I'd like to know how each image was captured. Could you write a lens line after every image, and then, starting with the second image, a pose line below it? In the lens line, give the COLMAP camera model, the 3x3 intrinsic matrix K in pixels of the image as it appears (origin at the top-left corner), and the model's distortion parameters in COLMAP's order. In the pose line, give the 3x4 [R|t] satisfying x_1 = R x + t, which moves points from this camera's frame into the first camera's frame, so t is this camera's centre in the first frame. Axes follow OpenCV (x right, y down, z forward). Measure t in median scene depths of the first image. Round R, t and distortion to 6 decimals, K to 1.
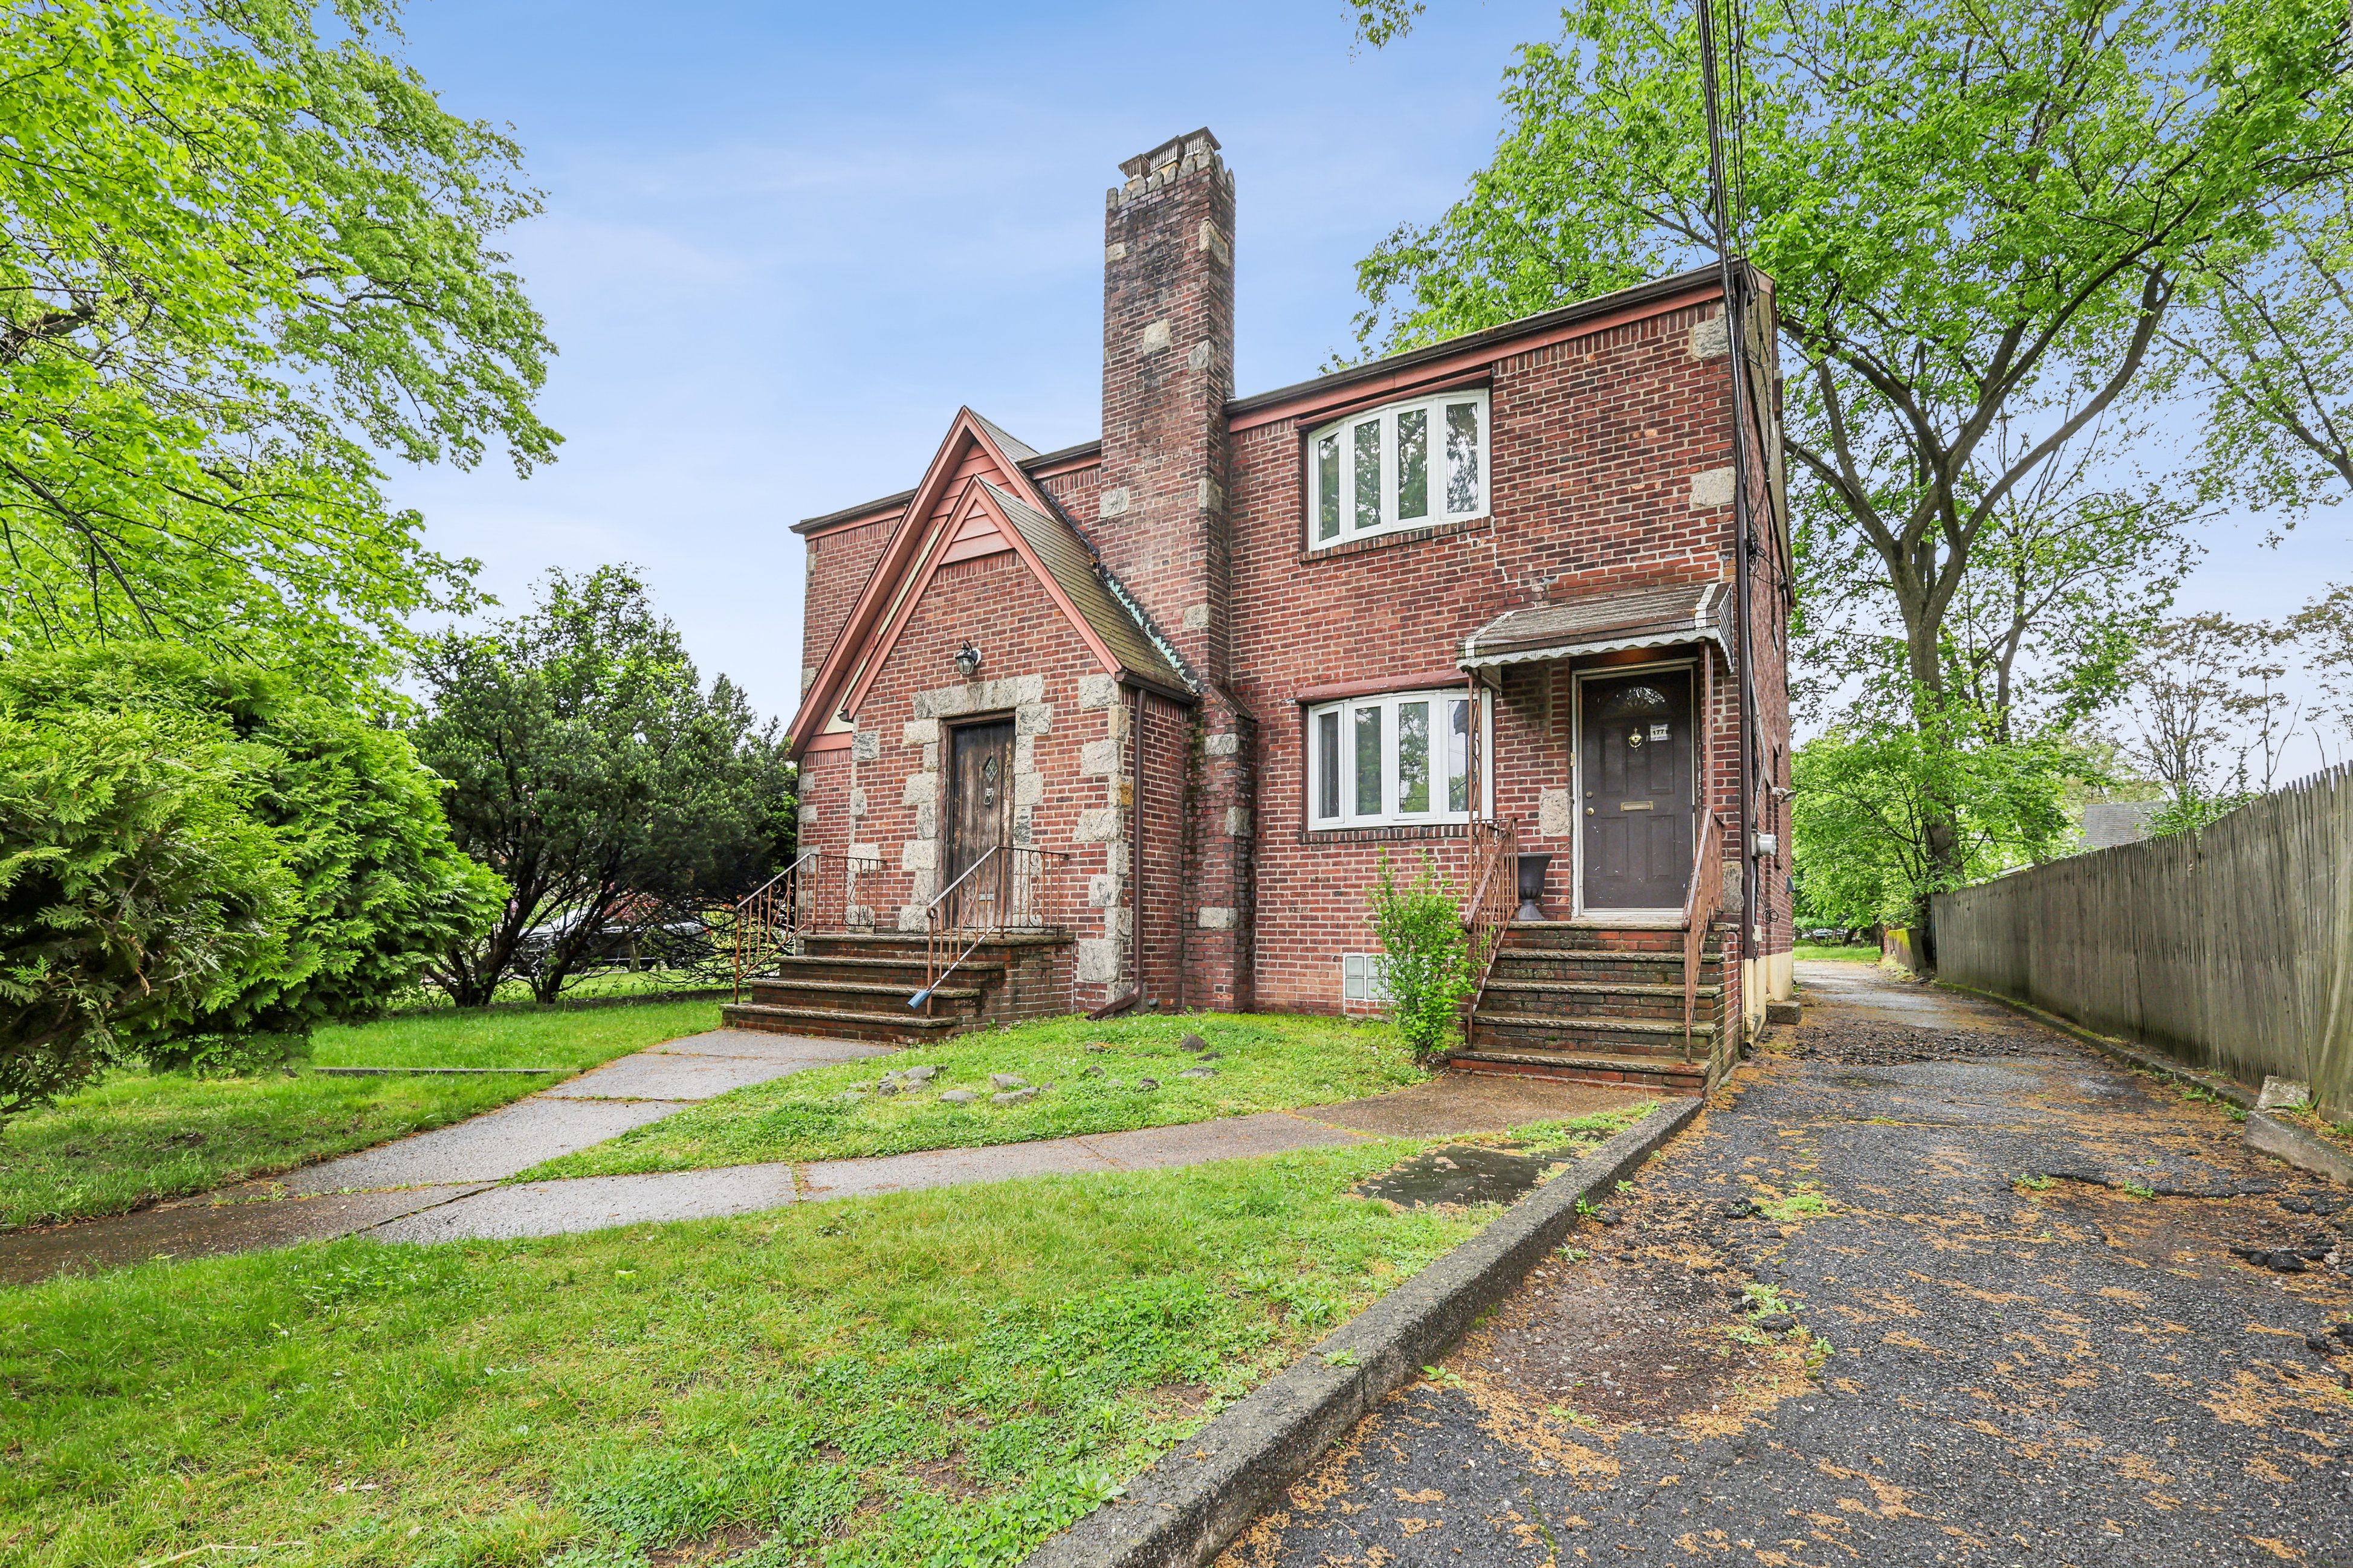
lens RADIAL K [[1053.5, 0, 1177.6], [0, 1053.5, 794.5], [0, 0, 1]] dist [0.002140, 0.000036]
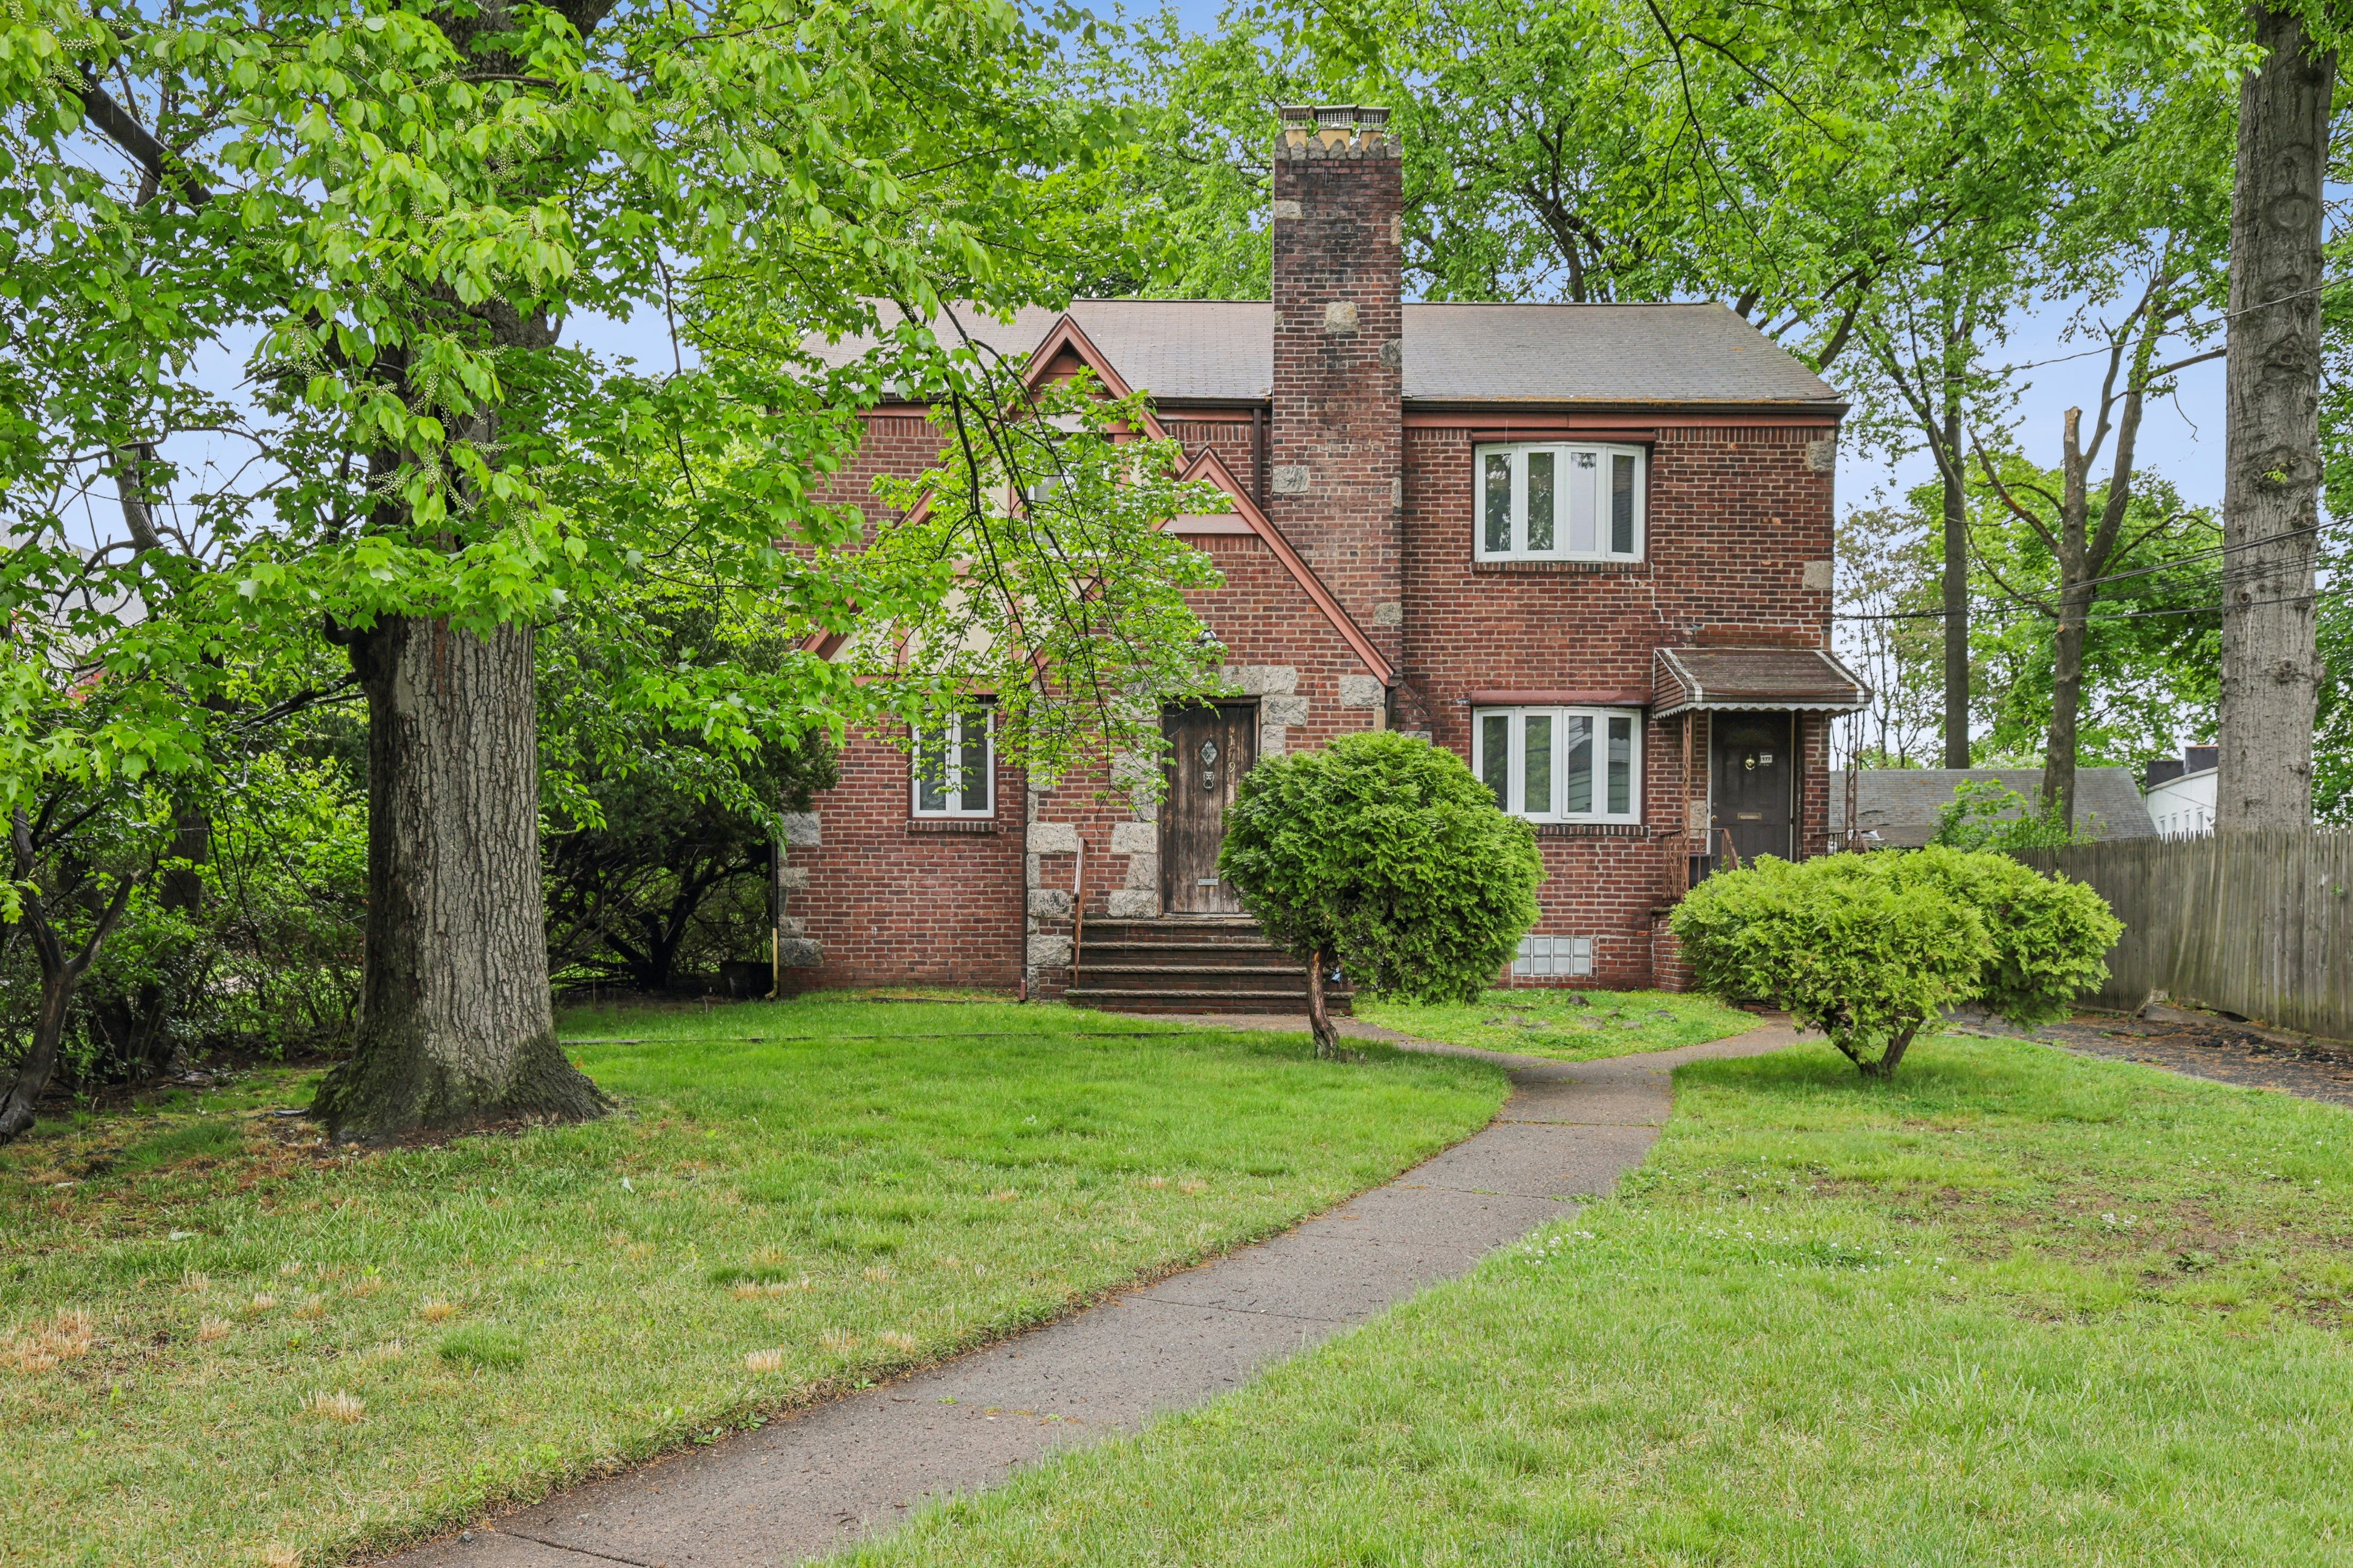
lens RADIAL K [[2019.3, 0, 1175.5], [0, 2019.3, 783.4], [0, 0, 1]] dist [-0.003581, 0.000901]
pose [[0.850152, 0.031016, 0.525623, -1.219805], [-0.062597, 0.997138, 0.042407, -0.074773], [-0.522803, -0.068955, 0.849660, -0.599029]]
